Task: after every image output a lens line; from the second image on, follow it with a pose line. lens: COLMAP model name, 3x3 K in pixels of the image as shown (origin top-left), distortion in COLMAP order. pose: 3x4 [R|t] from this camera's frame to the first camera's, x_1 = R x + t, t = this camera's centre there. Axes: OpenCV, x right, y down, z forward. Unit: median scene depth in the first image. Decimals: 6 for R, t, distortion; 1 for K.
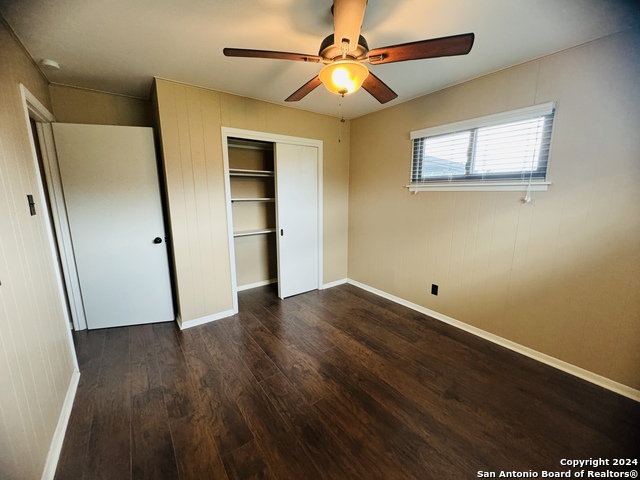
lens RADIAL K [[255.4, 0, 319.6], [0, 255.4, 239.3], [0, 0, 1]] dist [-0.001480, -0.000107]
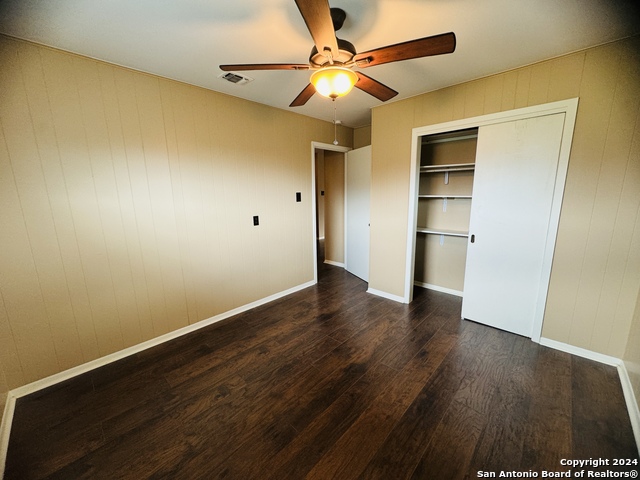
lens RADIAL K [[255.4, 0, 319.6], [0, 255.4, 239.3], [0, 0, 1]] dist [-0.001480, -0.000107]
pose [[0.165948, 0.184107, -0.968796, 0.888200], [-0.158728, 0.974595, 0.158020, -0.120792], [0.973276, 0.127552, 0.190955, 0.607677]]
